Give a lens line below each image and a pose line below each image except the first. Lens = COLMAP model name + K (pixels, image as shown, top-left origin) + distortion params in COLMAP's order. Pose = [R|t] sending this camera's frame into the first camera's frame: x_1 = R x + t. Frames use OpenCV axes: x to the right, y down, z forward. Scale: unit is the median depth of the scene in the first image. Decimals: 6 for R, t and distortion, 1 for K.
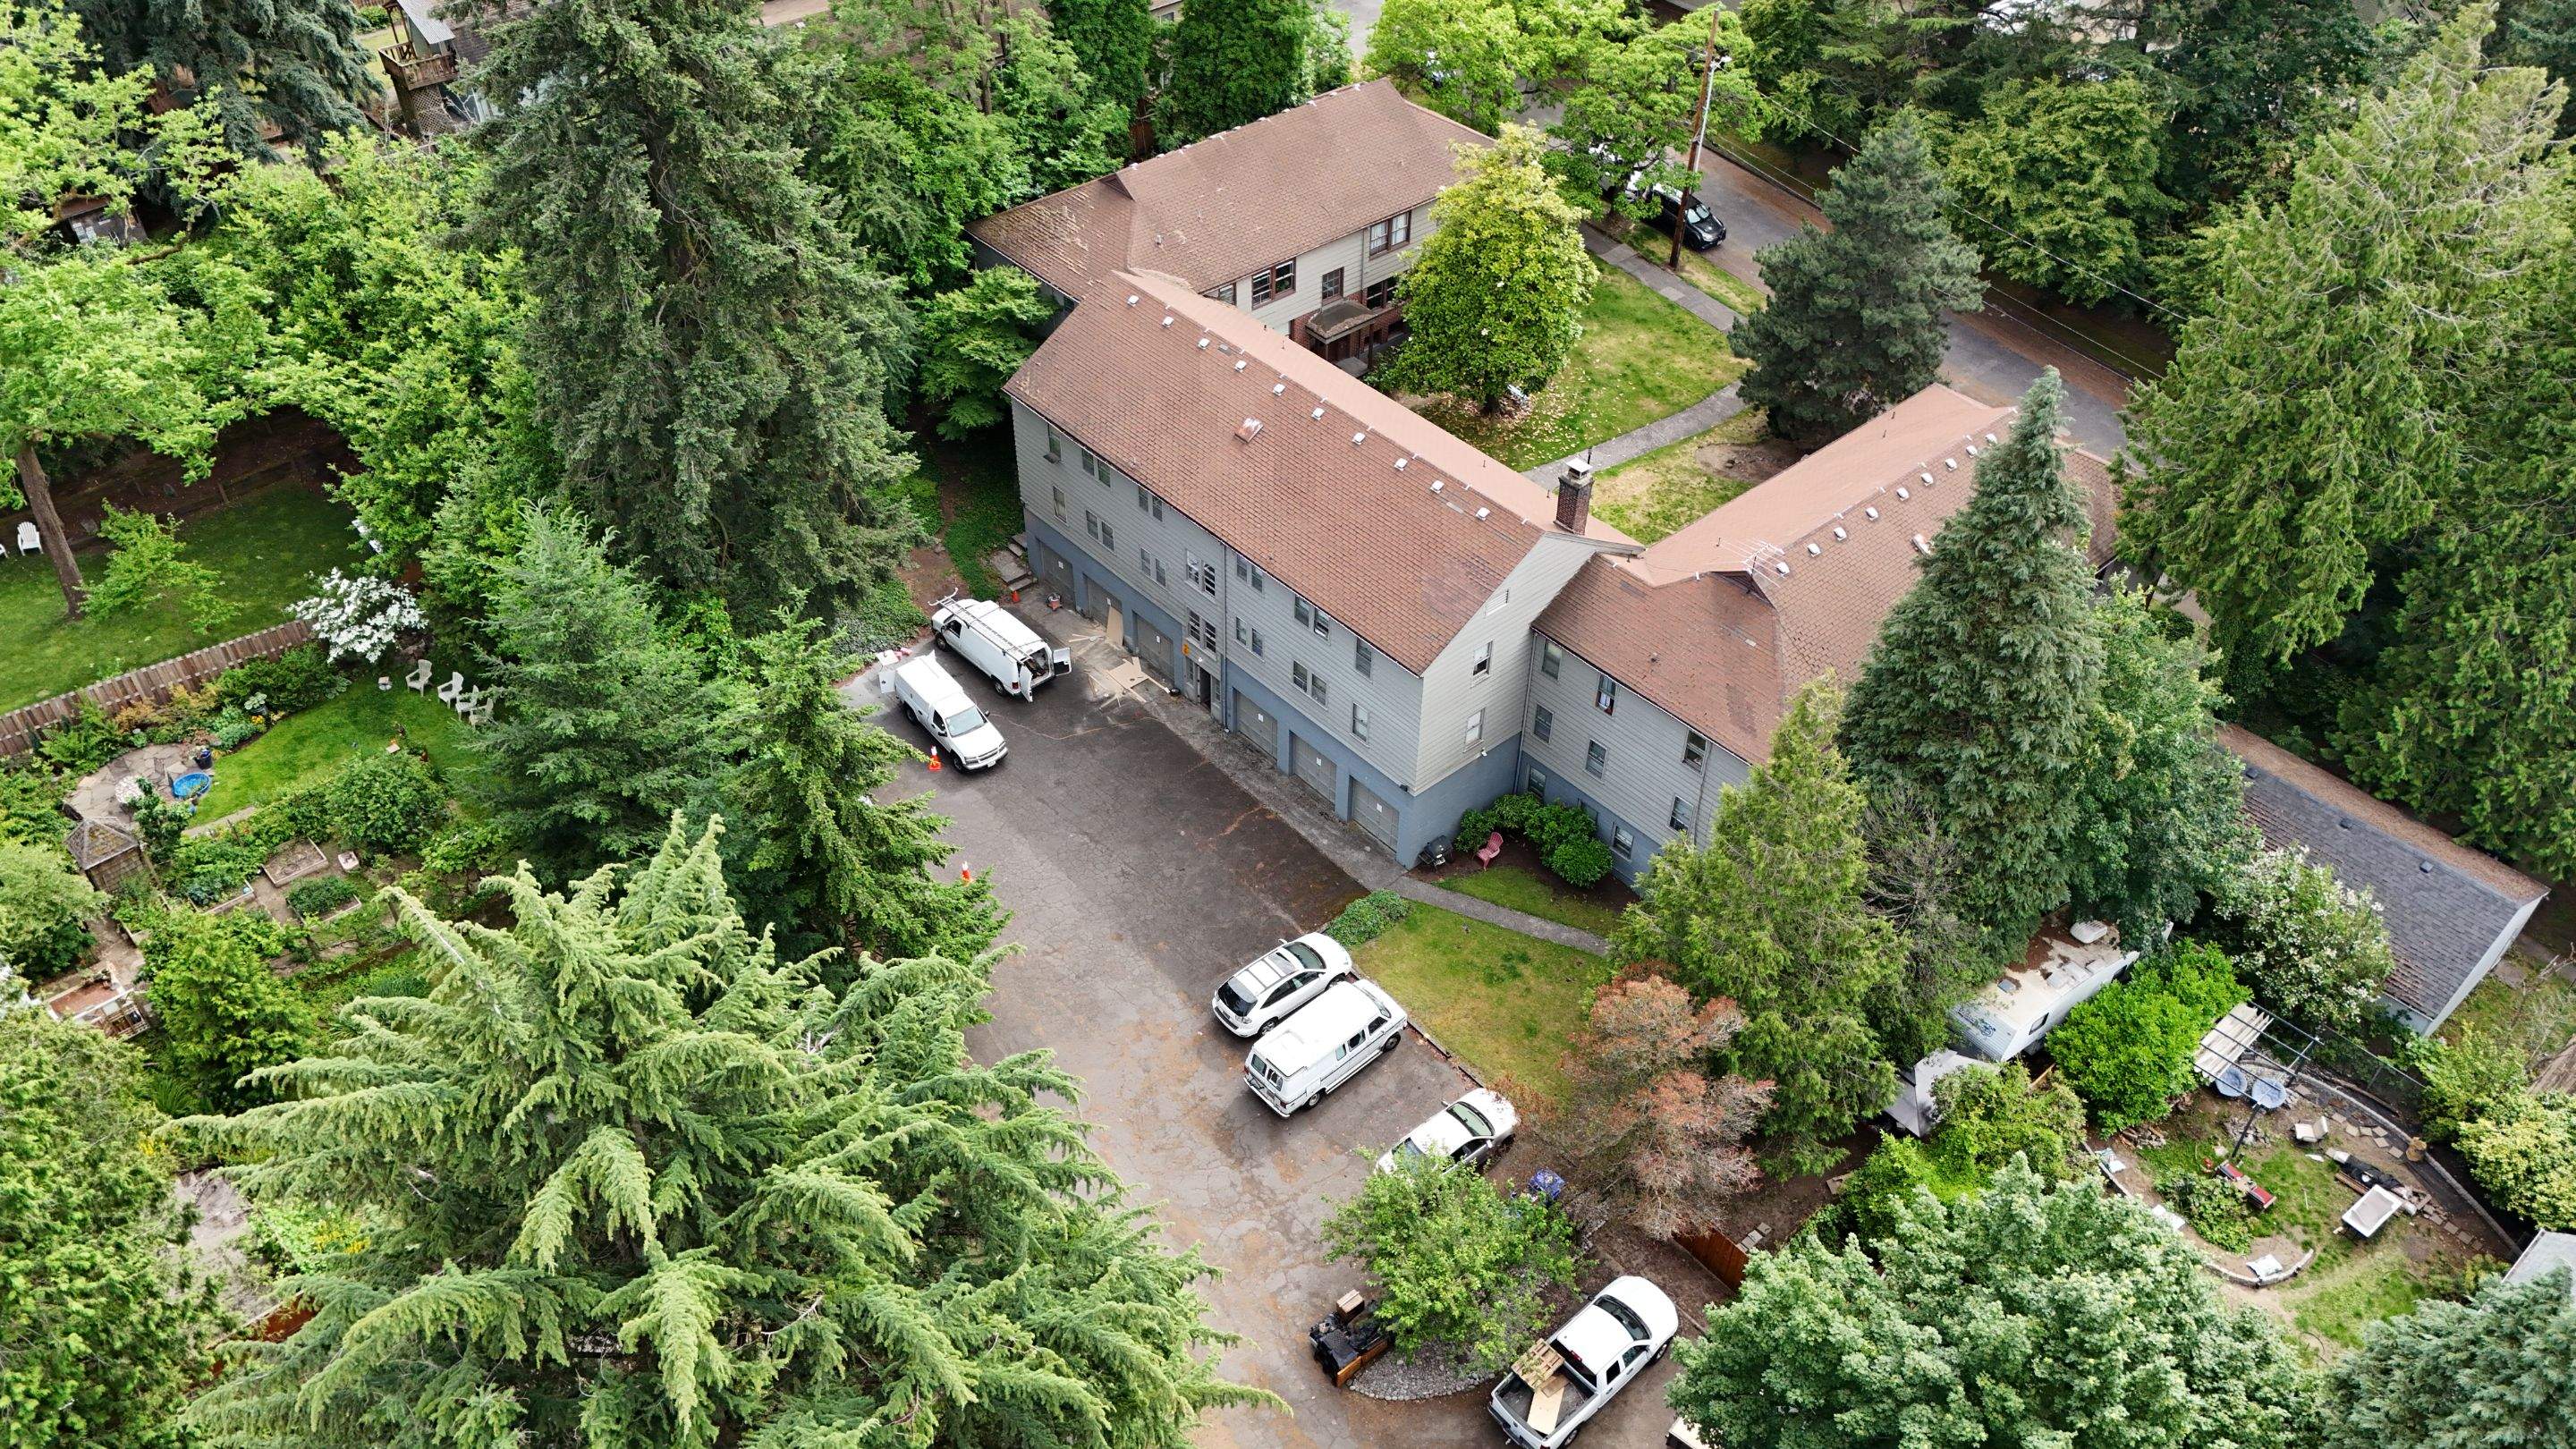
lens RADIAL K [[1978.5, 0, 1288.0], [0, 1978.5, 724.5], [0, 0, 1]] dist [0.121275, -0.130316]
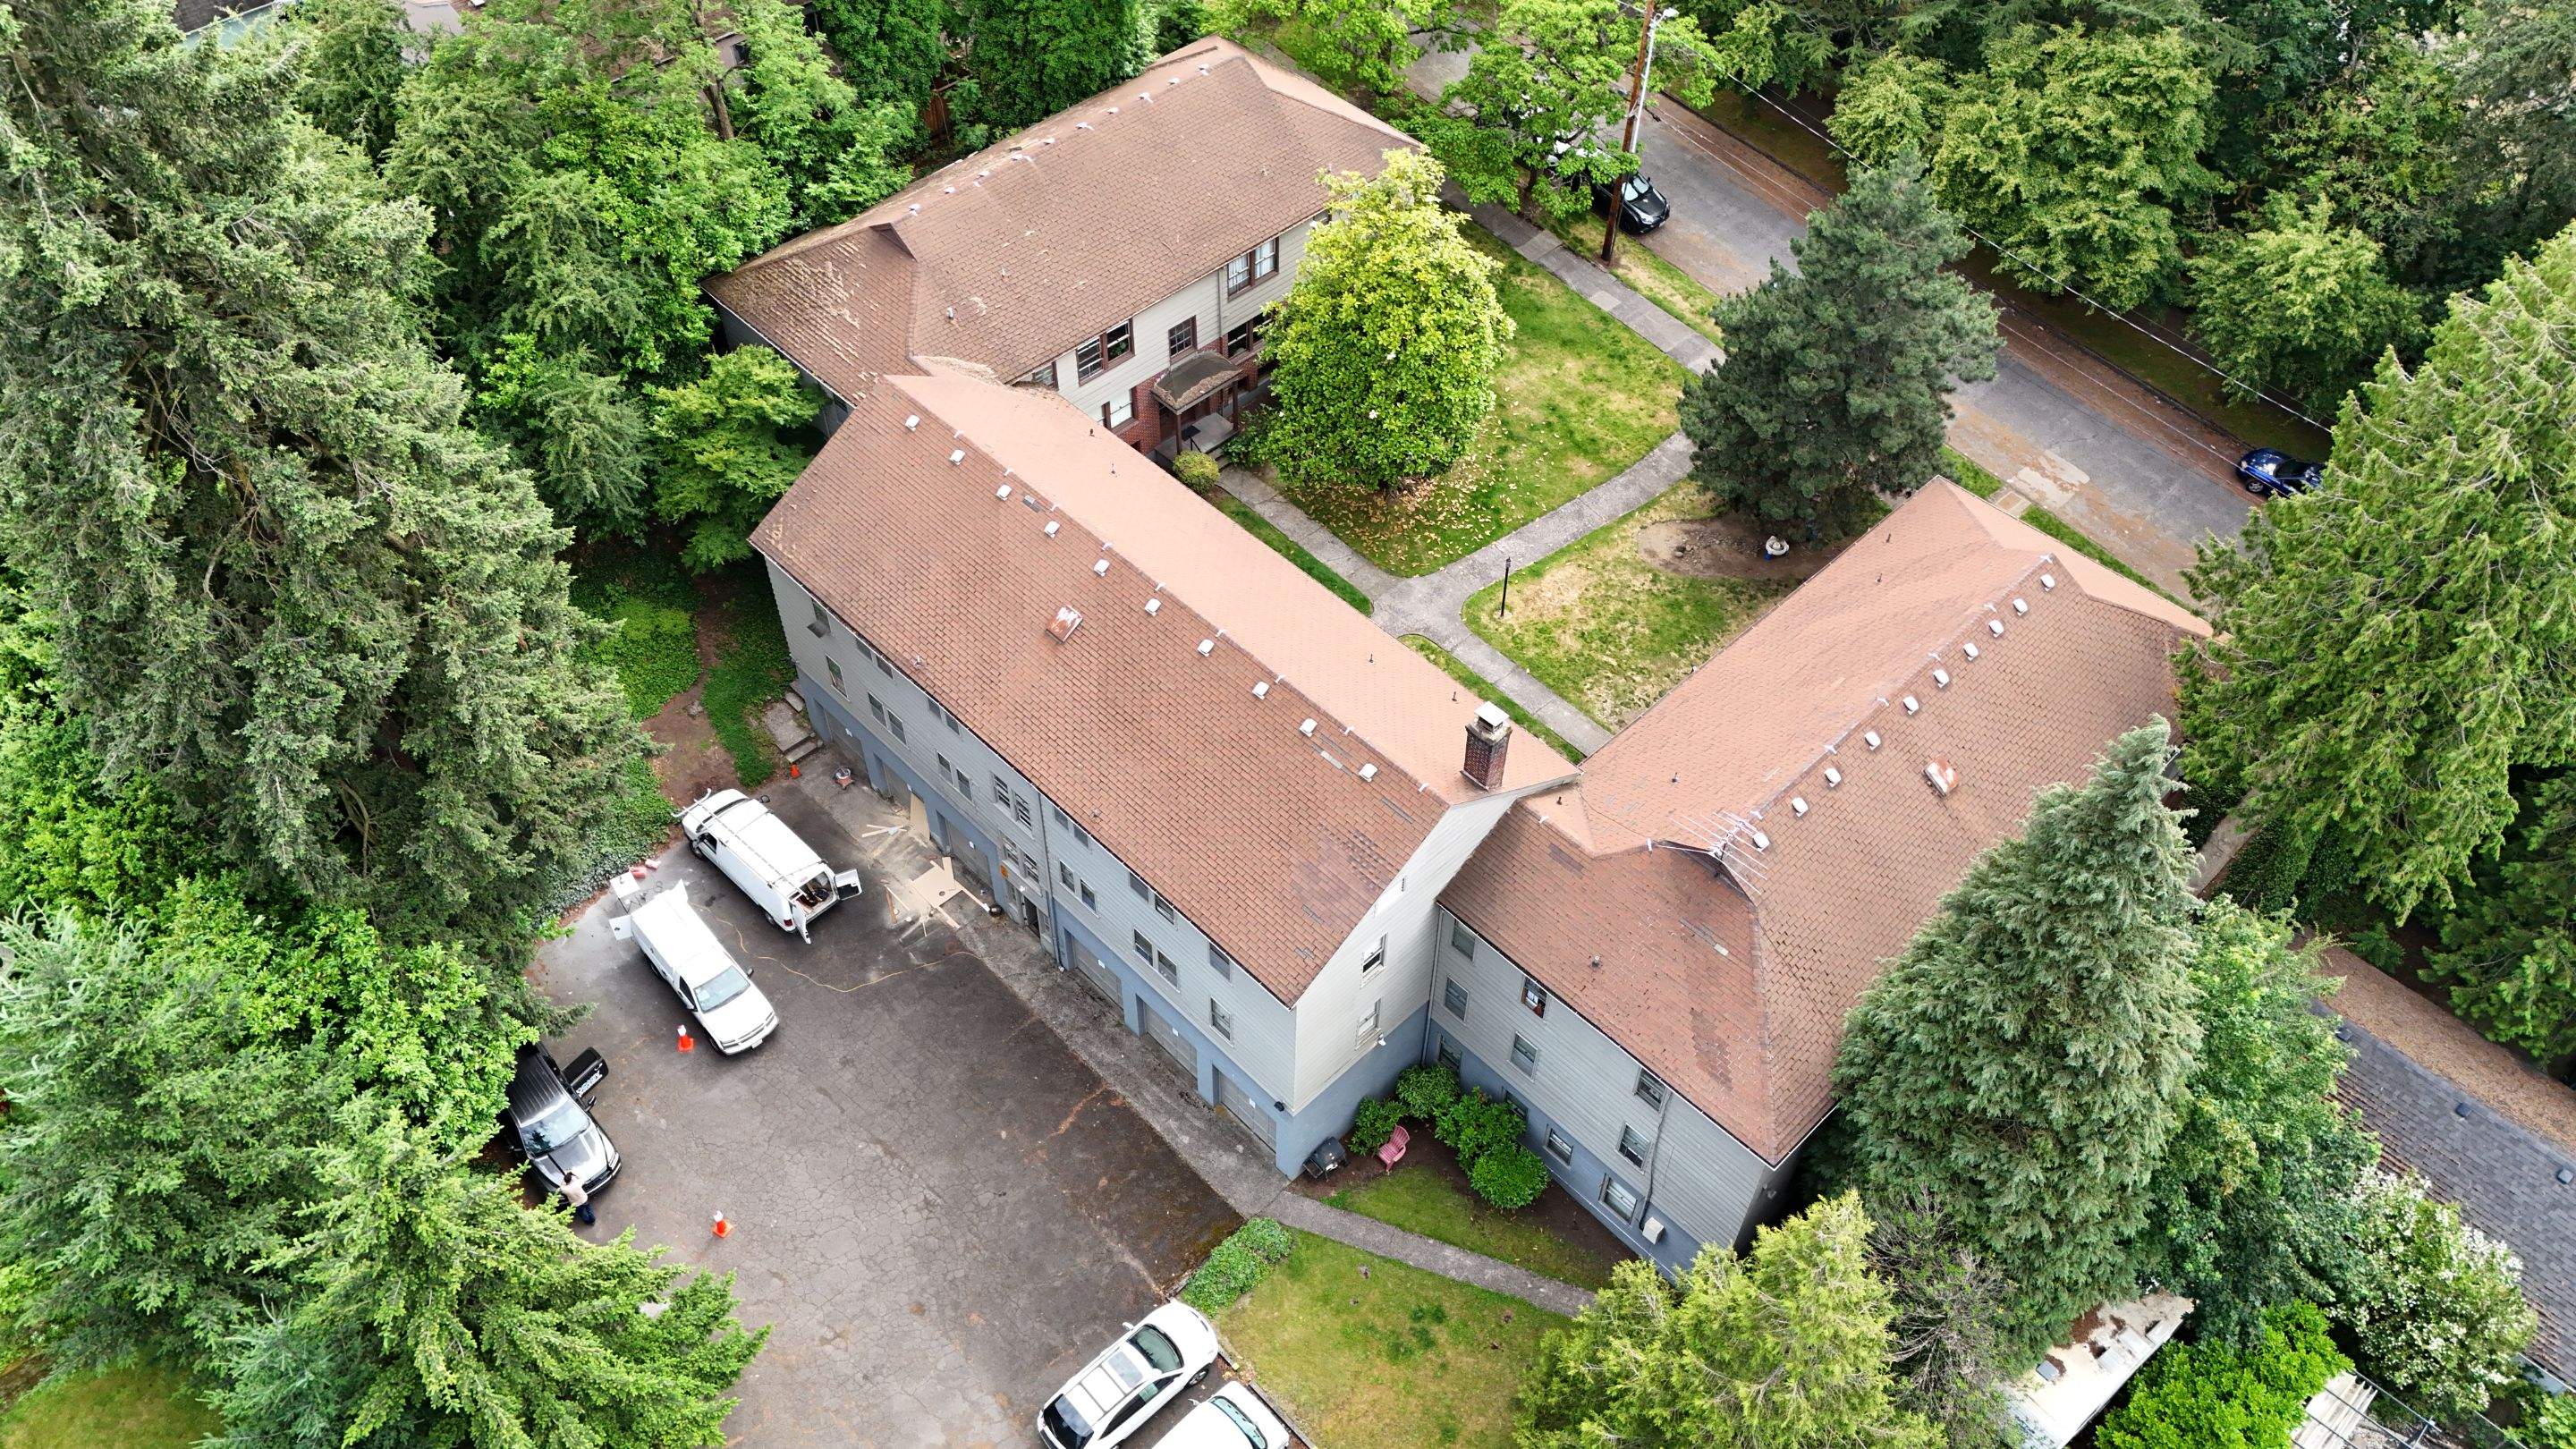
lens RADIAL K [[1978.5, 0, 1288.0], [0, 1978.5, 724.5], [0, 0, 1]] dist [0.121275, -0.130316]
pose [[0.998793, -0.037933, 0.031215, 0.036133], [0.033508, 0.990713, 0.131773, -0.182556], [-0.035924, -0.130568, 0.990788, 0.204793]]
